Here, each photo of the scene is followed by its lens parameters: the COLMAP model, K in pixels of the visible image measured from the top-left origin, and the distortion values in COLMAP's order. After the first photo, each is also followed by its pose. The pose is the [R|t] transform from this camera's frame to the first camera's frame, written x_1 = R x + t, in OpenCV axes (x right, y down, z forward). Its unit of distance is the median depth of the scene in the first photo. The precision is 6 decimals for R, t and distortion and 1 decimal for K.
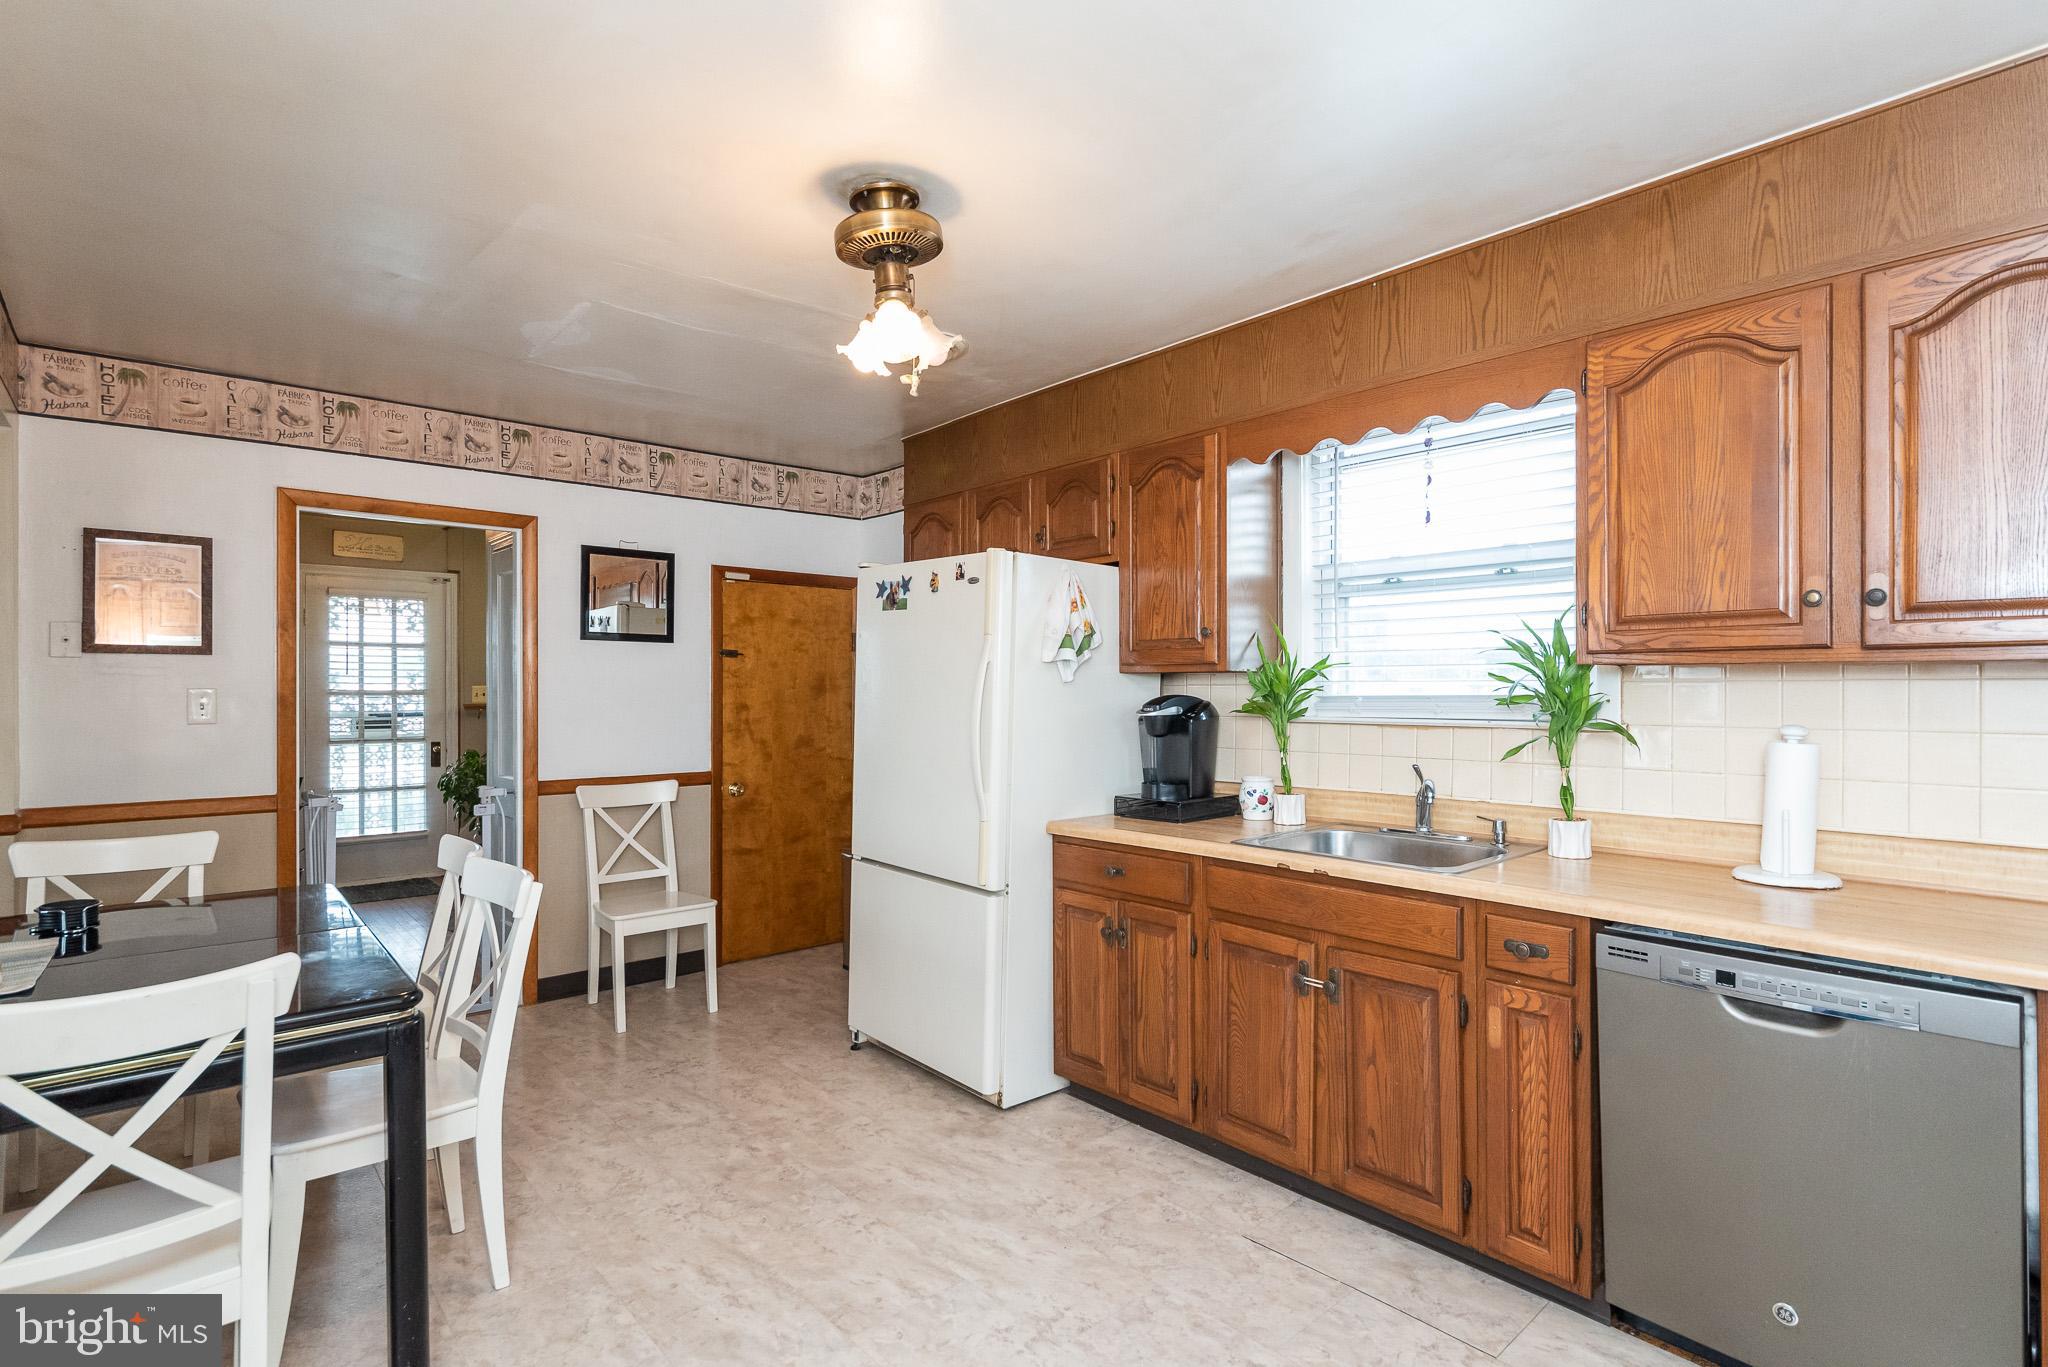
lens RADIAL K [[1025.9, 0, 1020.3], [0, 1025.9, 688.5], [0, 0, 1]] dist [0.001919, 0.000638]
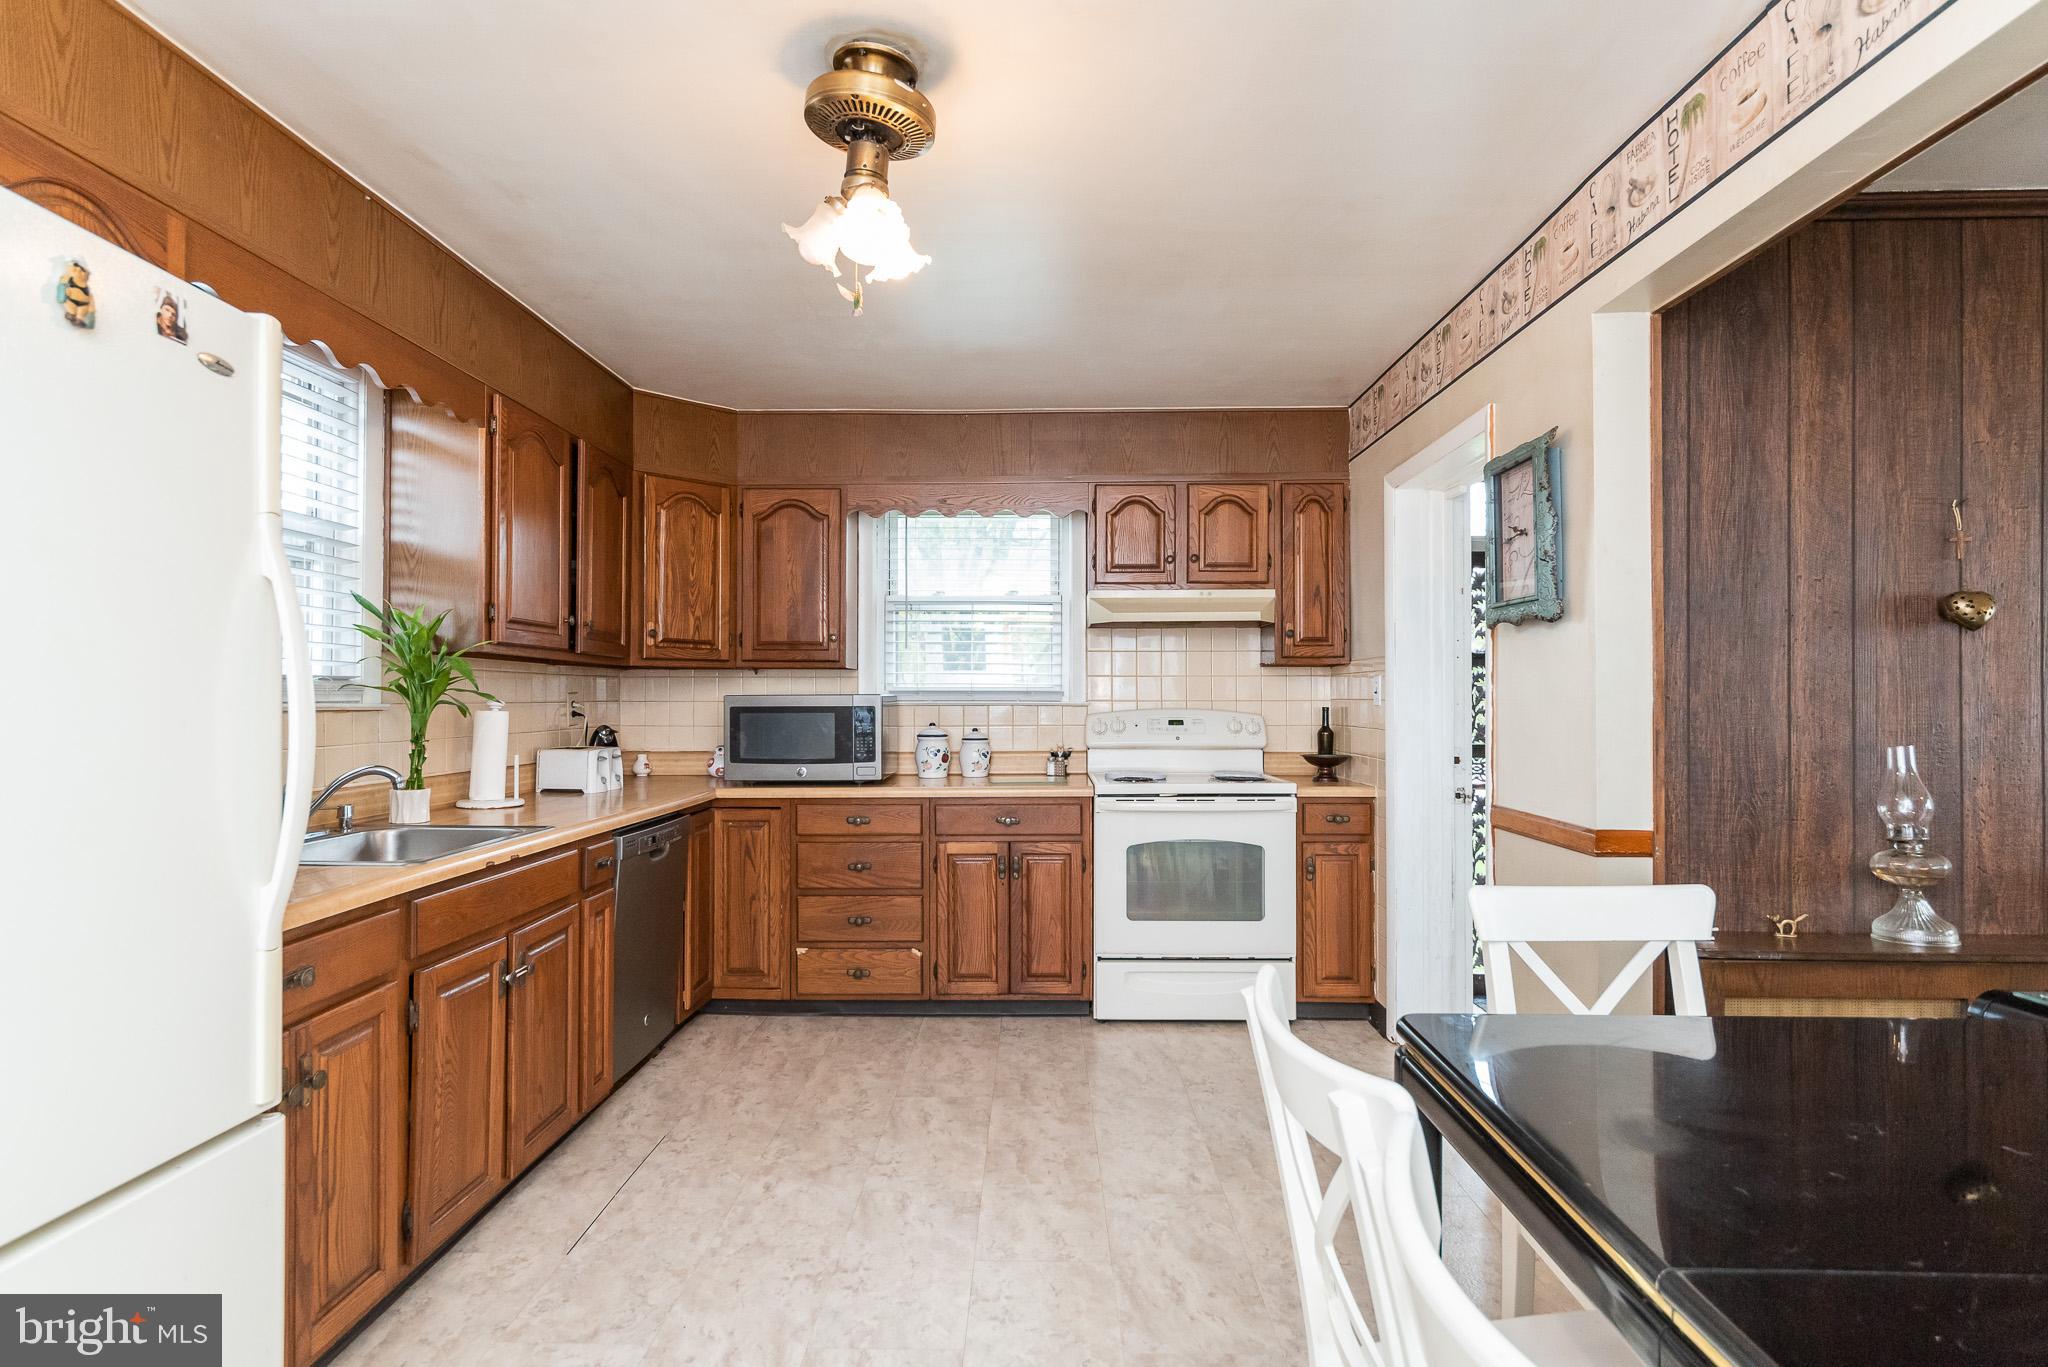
lens RADIAL K [[1025.9, 0, 1020.3], [0, 1025.9, 688.5], [0, 0, 1]] dist [0.001919, 0.000638]
pose [[-0.748165, 0.007453, 0.663471, -0.673882], [0.000661, 0.999945, -0.010487, 0.030734], [-0.663513, -0.007408, -0.748128, 1.352877]]
